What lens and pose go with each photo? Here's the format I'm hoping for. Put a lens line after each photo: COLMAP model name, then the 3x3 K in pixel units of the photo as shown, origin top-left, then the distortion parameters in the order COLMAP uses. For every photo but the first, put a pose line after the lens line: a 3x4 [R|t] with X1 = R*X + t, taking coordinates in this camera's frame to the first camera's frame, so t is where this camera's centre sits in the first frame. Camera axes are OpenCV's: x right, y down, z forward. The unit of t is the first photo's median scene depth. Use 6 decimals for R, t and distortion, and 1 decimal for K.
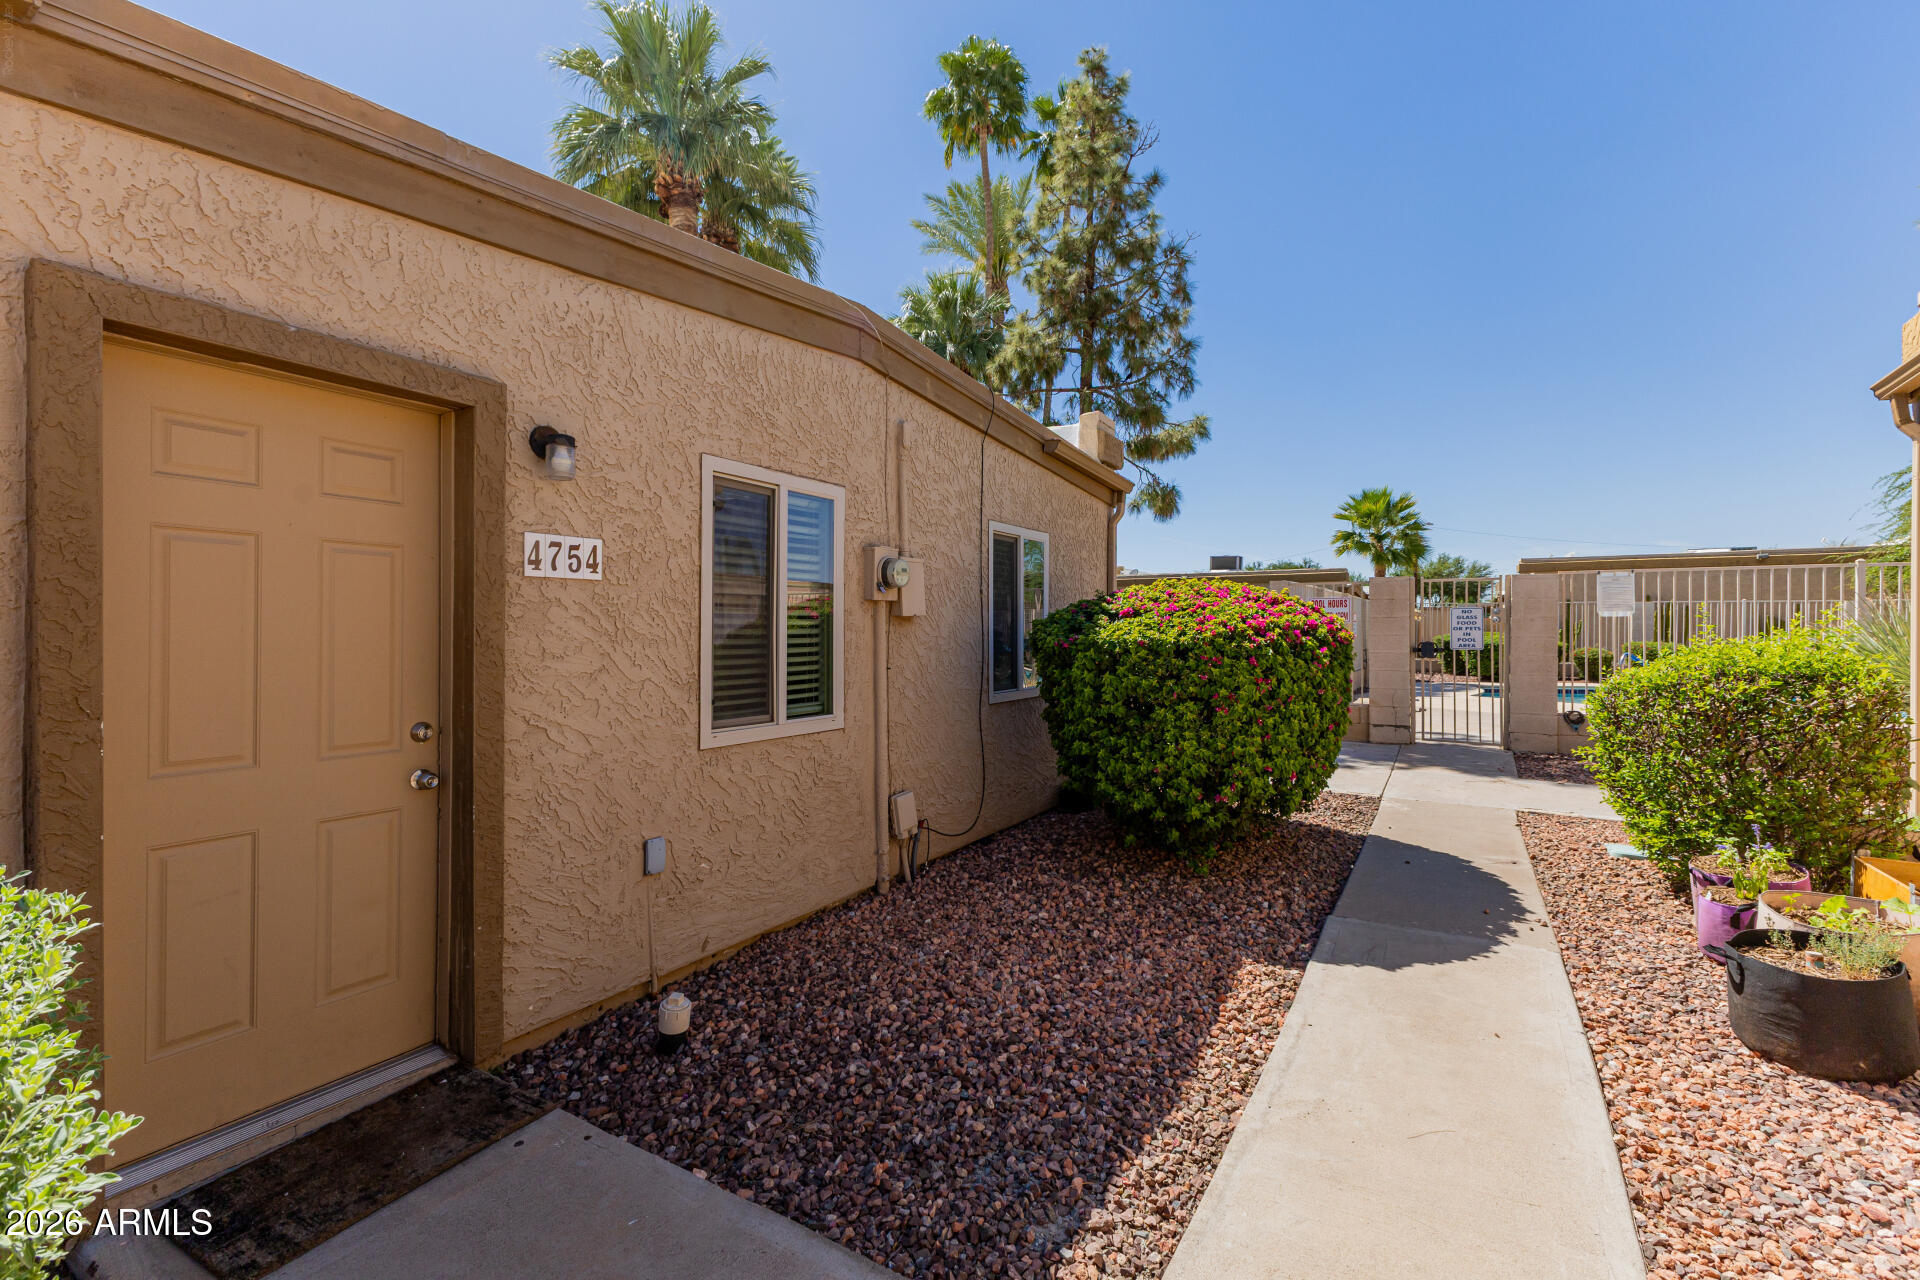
lens RADIAL K [[826.2, 0, 962.6], [0, 826.2, 633.8], [0, 0, 1]] dist [0.015364, -0.005437]
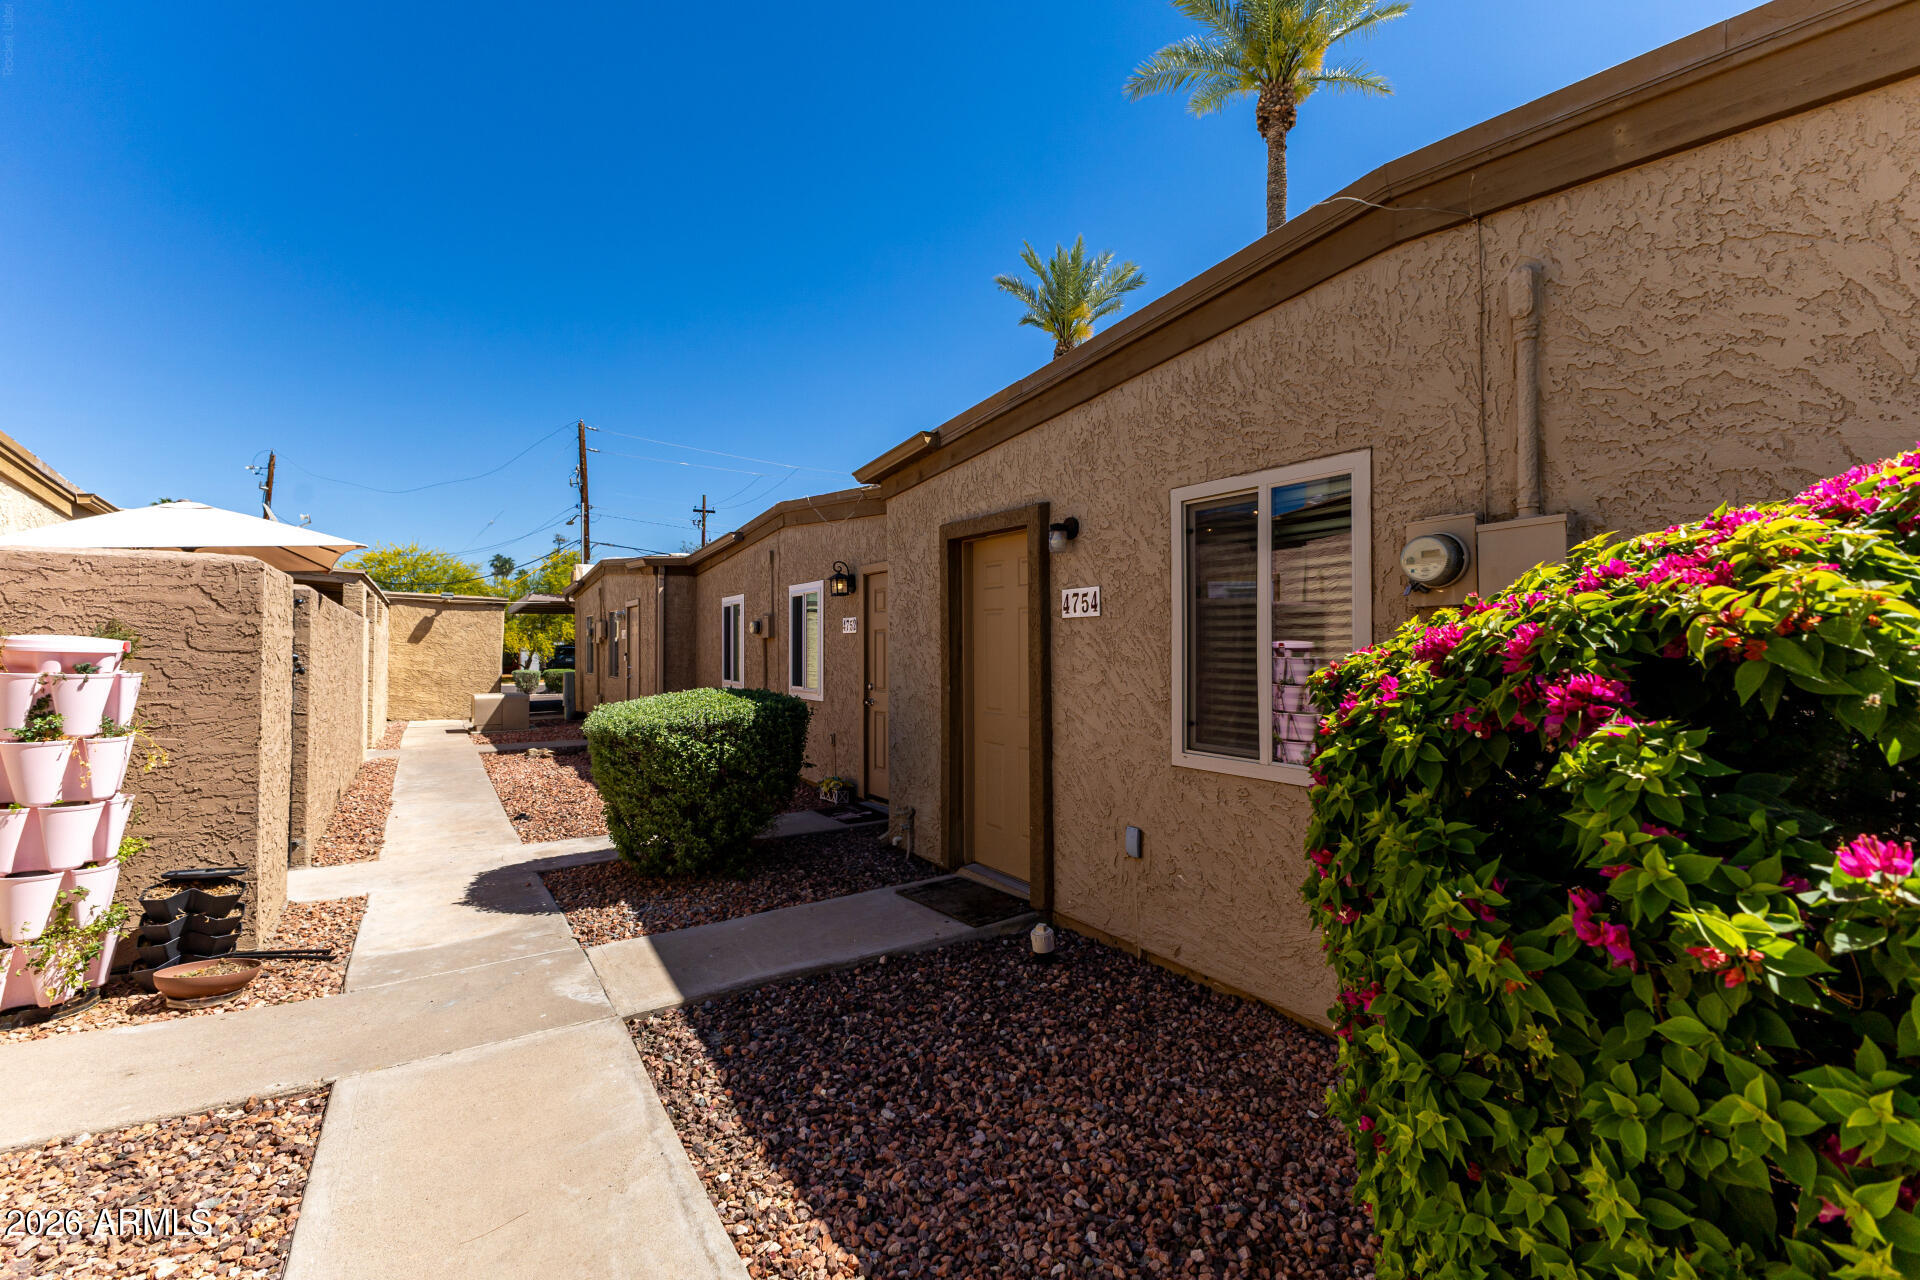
lens RADIAL K [[826.2, 0, 956.9], [0, 826.2, 632.8], [0, 0, 1]] dist [0.015364, -0.005437]
pose [[-0.438997, -0.018240, -0.898303, 0.830570], [-0.004218, 0.999825, -0.018241, -0.011477], [0.898479, -0.004219, -0.438997, 1.312911]]
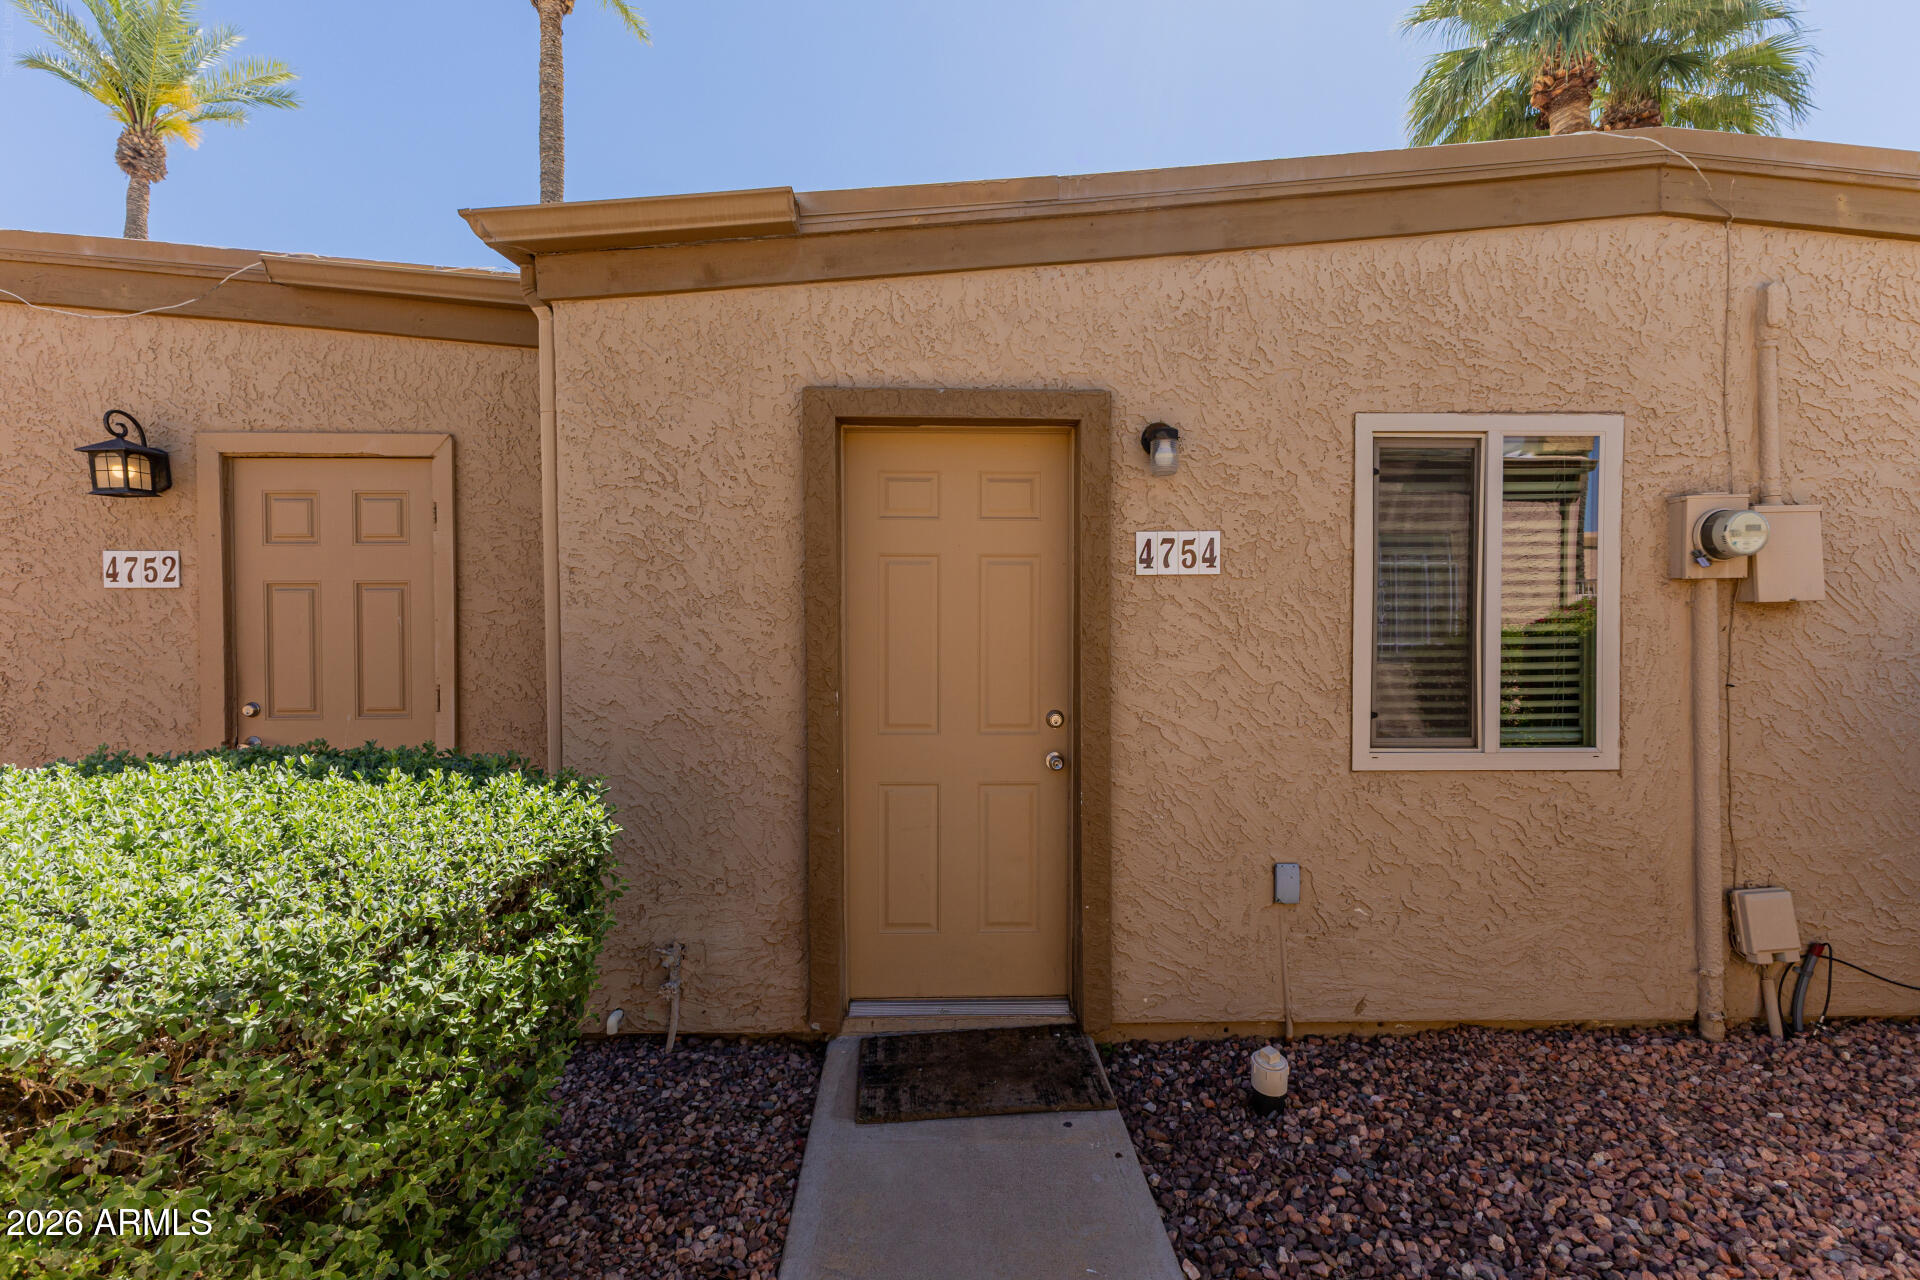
lens RADIAL K [[826.2, 0, 967.9], [0, 826.2, 632.9], [0, 0, 1]] dist [0.015364, -0.005437]
pose [[0.538797, 0.007943, -0.842398, 0.188976], [0.000785, 0.999950, 0.009931, -0.007695], [0.842435, -0.006012, 0.538764, 0.243153]]
